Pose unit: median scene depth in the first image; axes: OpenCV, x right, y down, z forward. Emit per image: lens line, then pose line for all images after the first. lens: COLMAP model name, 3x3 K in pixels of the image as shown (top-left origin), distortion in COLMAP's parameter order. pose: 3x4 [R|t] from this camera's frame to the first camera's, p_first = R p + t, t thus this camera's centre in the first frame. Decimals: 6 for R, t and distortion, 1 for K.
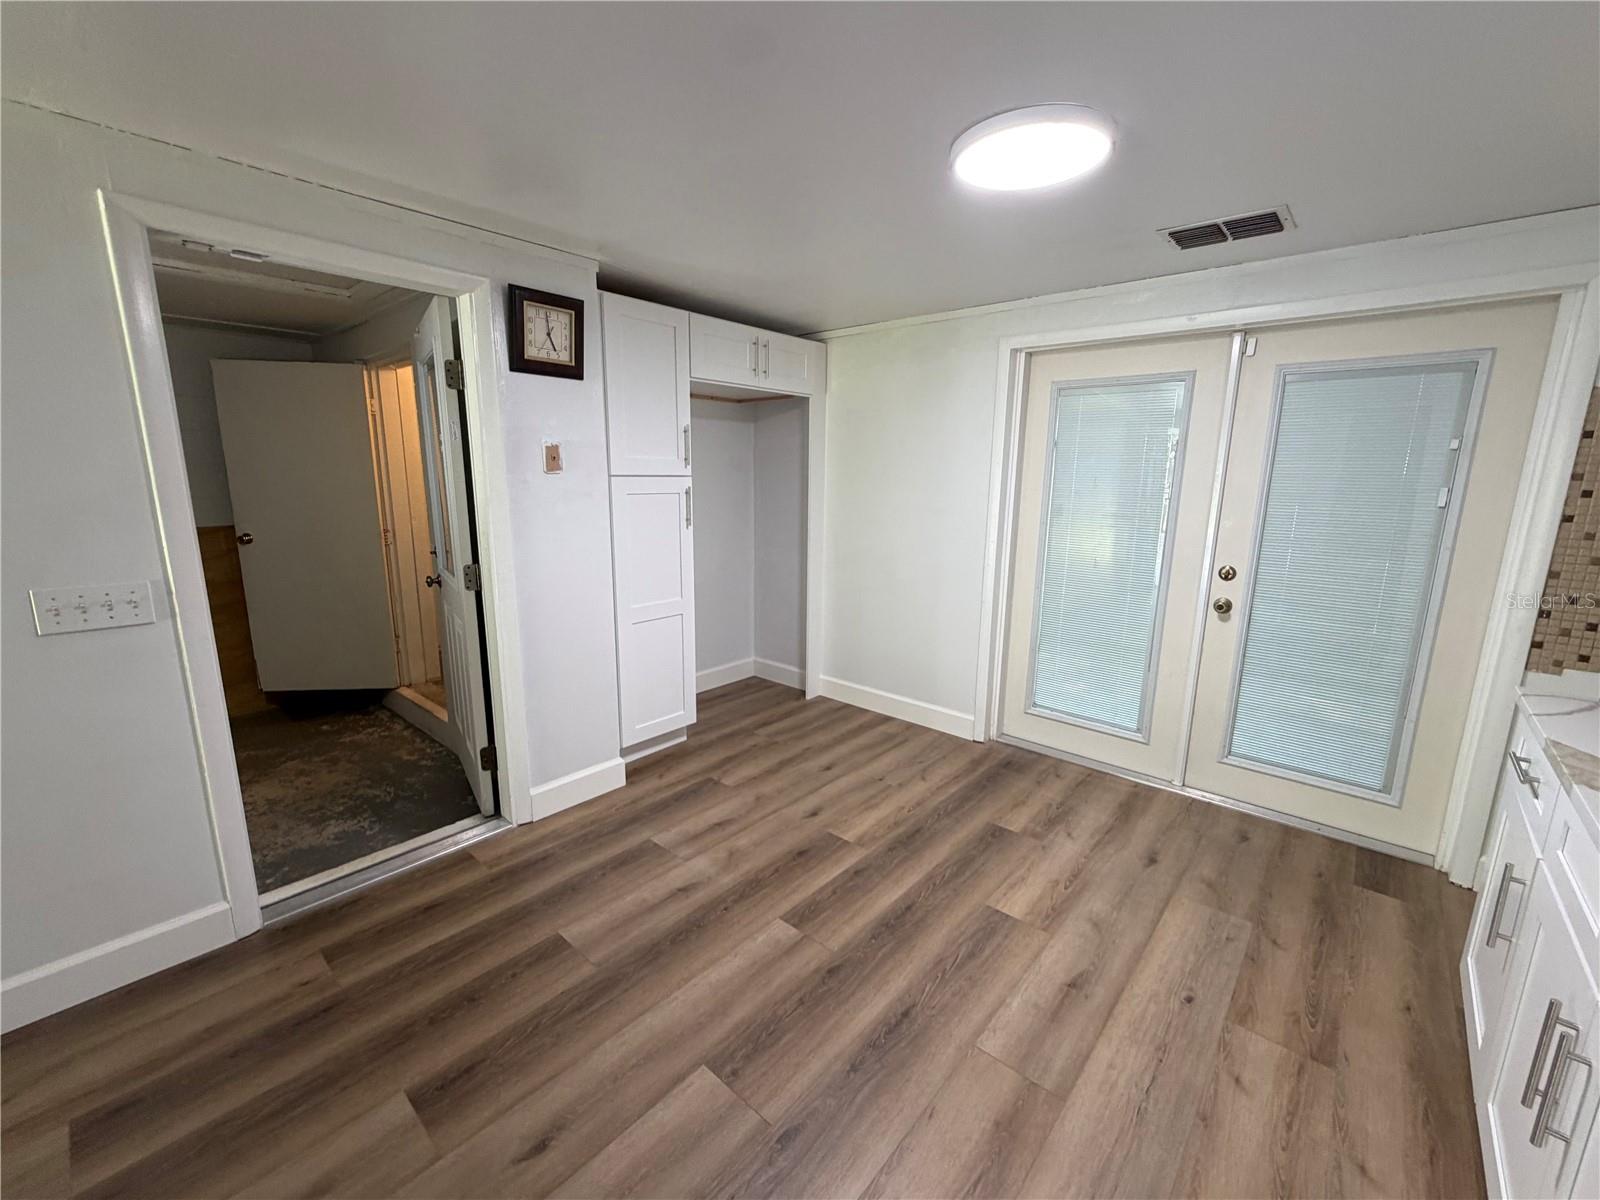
lens RADIAL K [[660.0, 0, 800.0], [0, 660.0, 600.0], [0, 0, 1]] dist [0.001589, 0.000070]
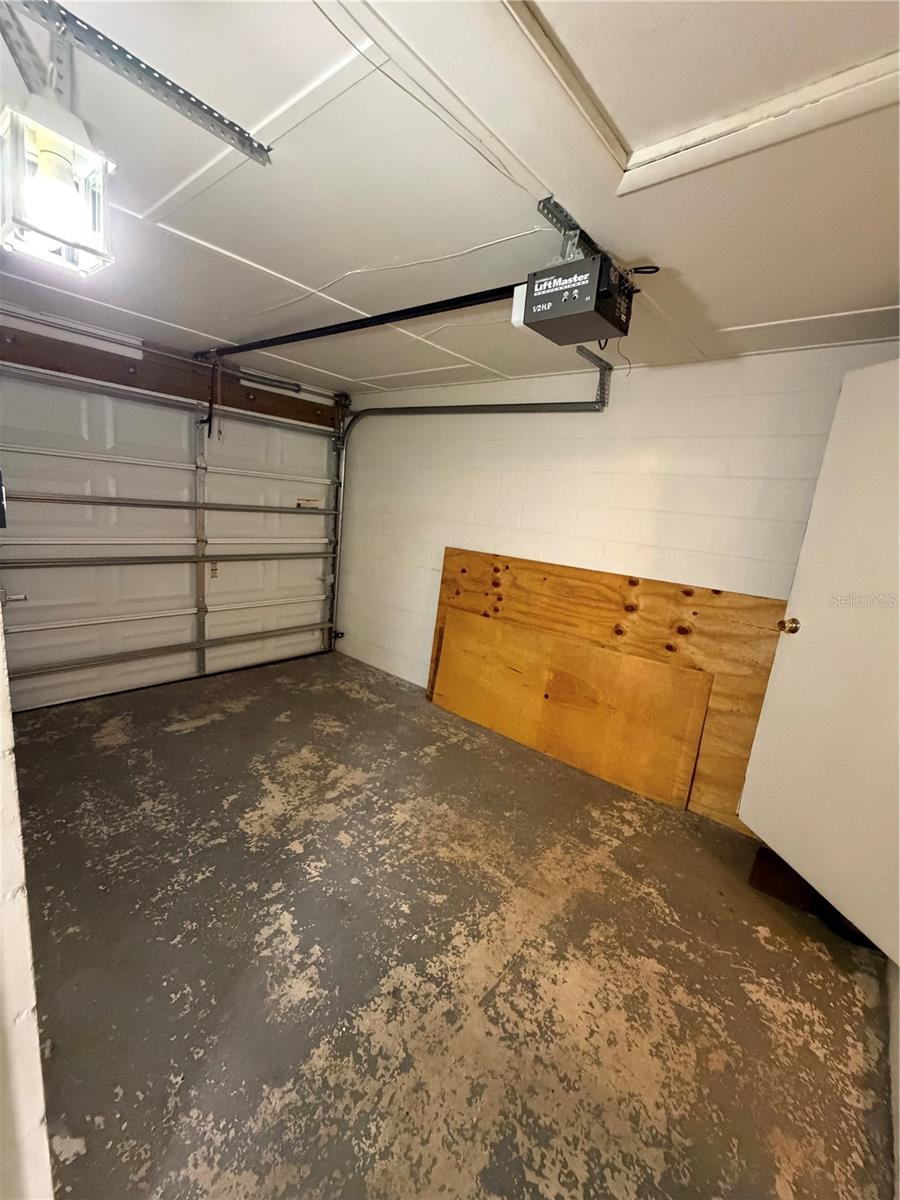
lens RADIAL K [[495.0, 0, 450.0], [0, 495.0, 600.0], [0, 0, 1]] dist [0.001589, 0.000070]
pose [[0.013227, 0.195870, -0.980541, -0.327430], [-0.290170, 0.939180, 0.183694, -0.111515], [0.956884, 0.282093, 0.069258, 0.607364]]
